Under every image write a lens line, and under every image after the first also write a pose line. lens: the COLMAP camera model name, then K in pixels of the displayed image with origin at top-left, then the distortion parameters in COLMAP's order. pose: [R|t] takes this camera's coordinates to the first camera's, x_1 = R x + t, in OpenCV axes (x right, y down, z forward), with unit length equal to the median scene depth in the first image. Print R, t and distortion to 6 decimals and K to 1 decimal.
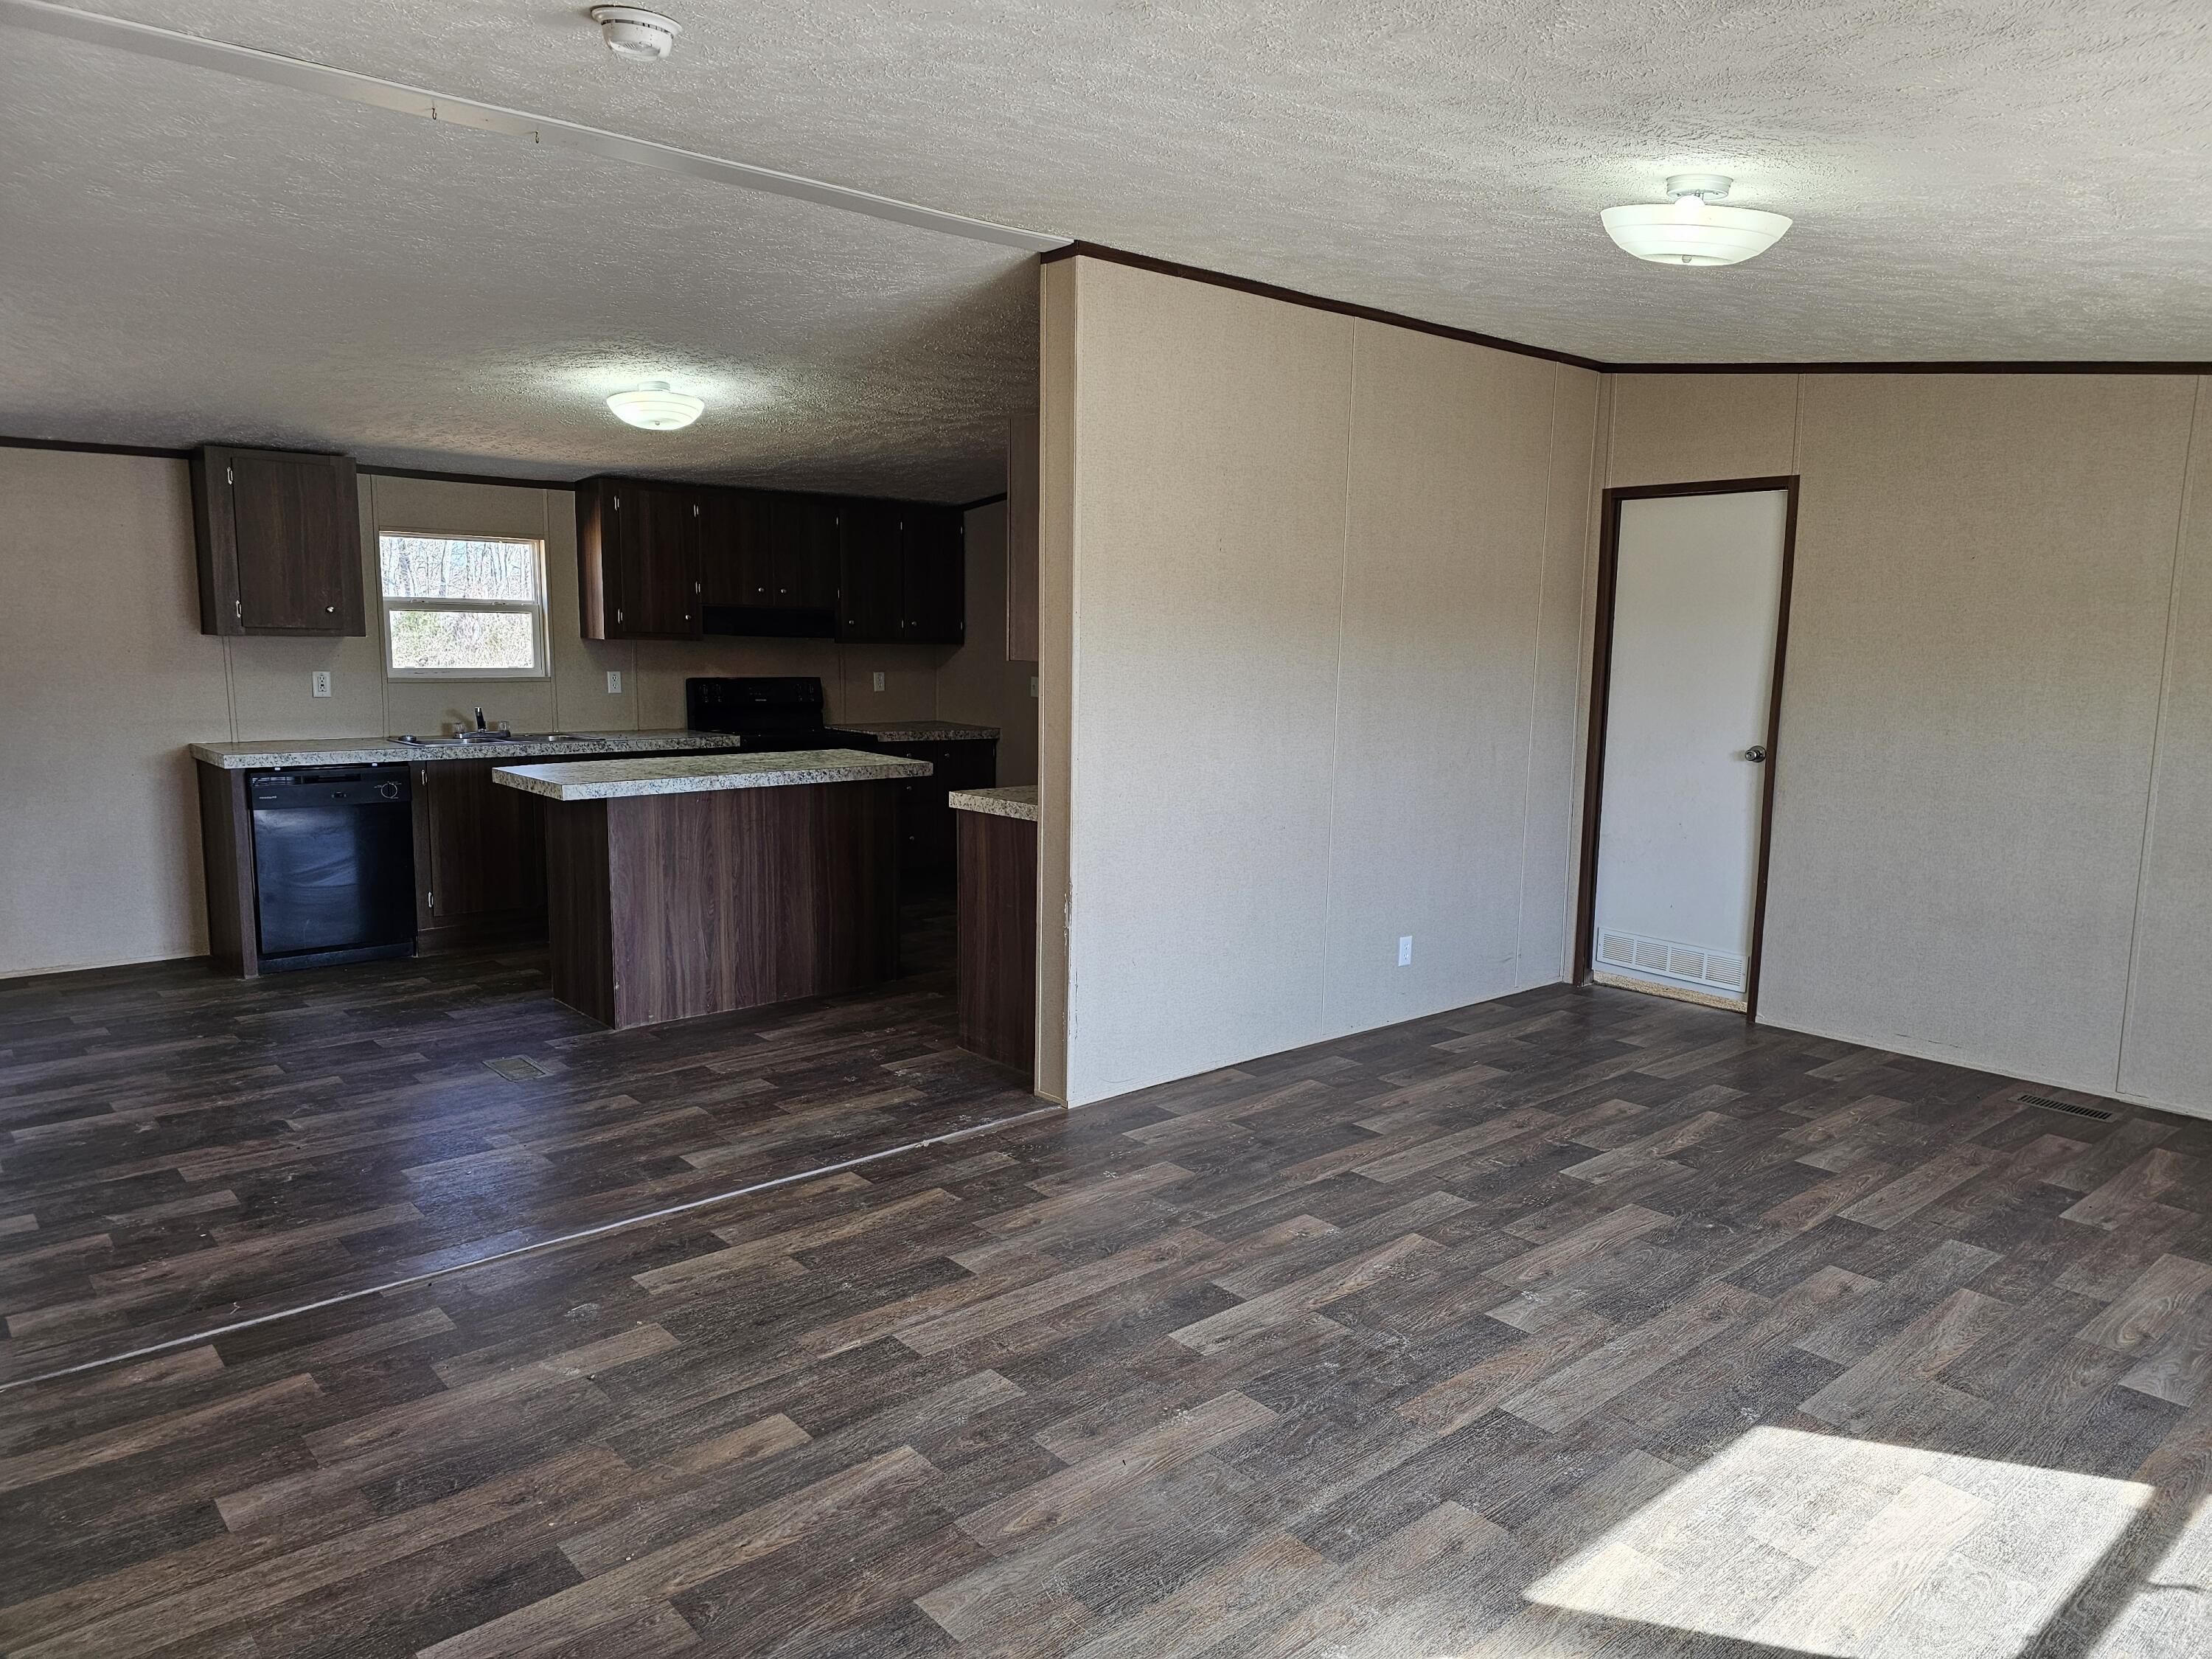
lens RADIAL K [[1422.8, 0, 1112.5], [0, 1422.8, 799.5], [0, 0, 1]] dist [0.050899, -0.039456]
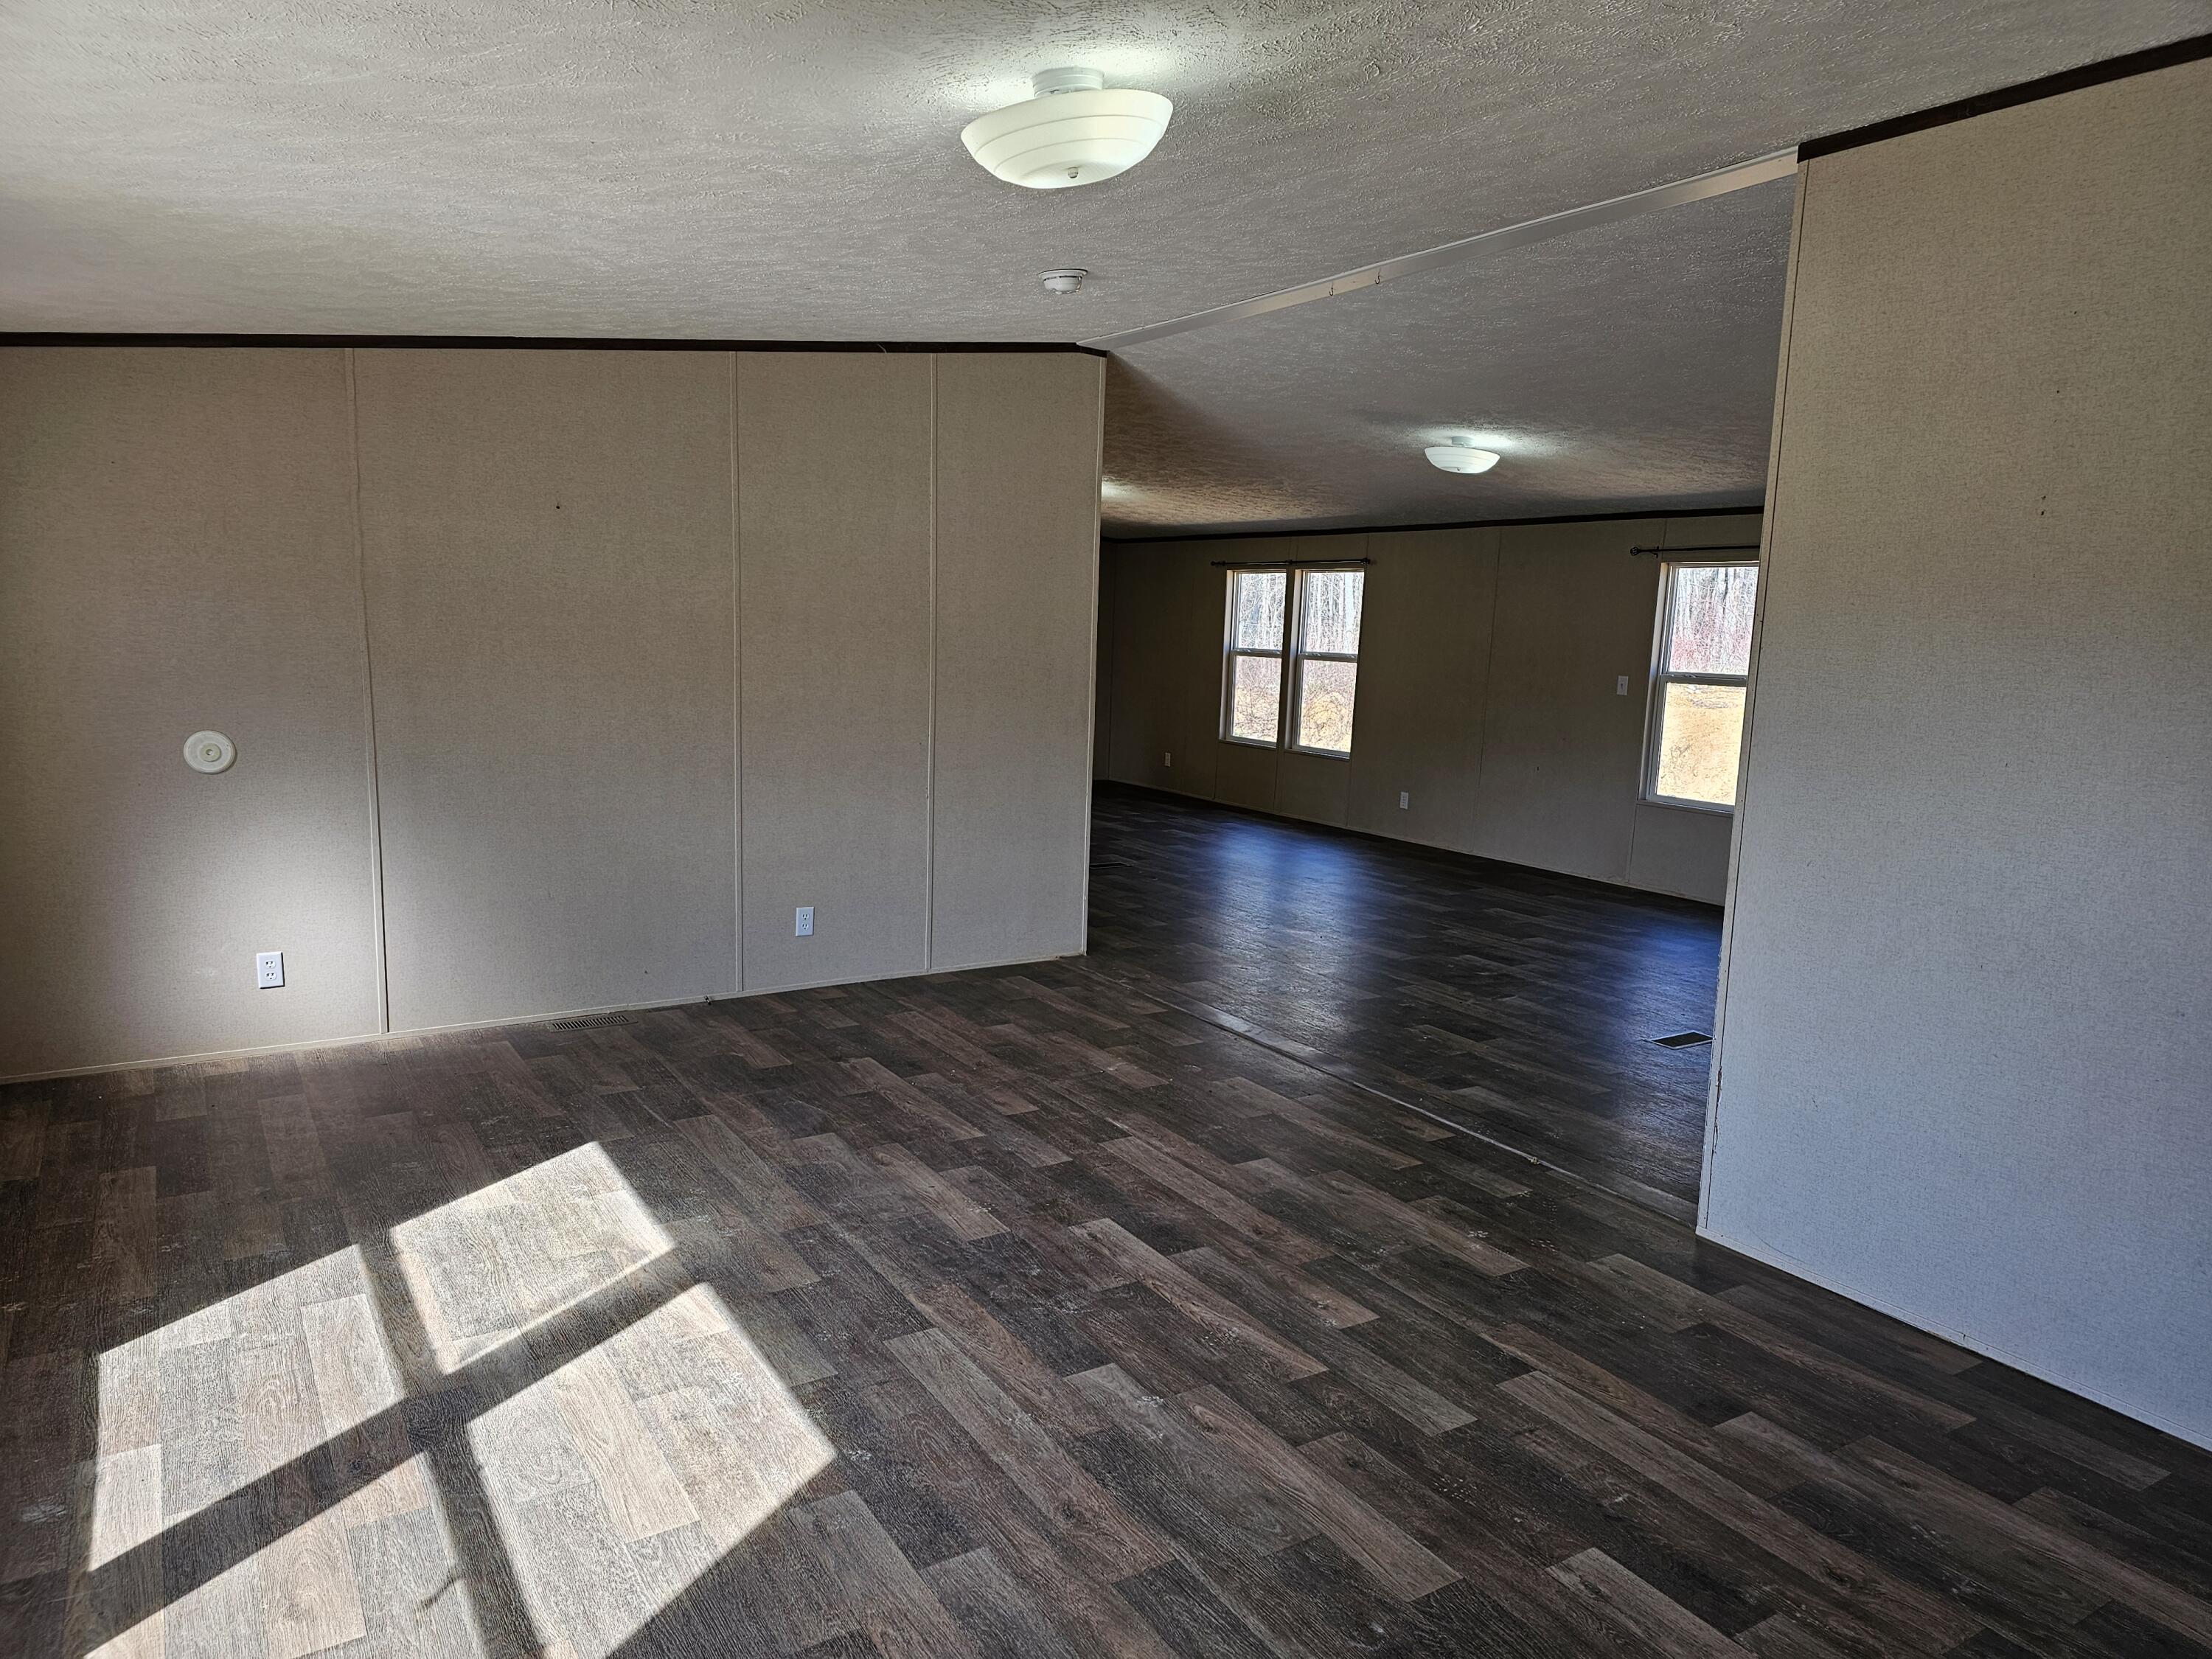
lens RADIAL K [[1485.6, 0, 1106.0], [0, 1485.6, 829.5], [0, 0, 1]] dist [0.033238, -0.045998]
pose [[-0.135838, 0.126590, -0.982610, 1.159661], [-0.159590, 0.976055, 0.147808, -0.102767], [0.977793, 0.176893, -0.112383, 1.072837]]
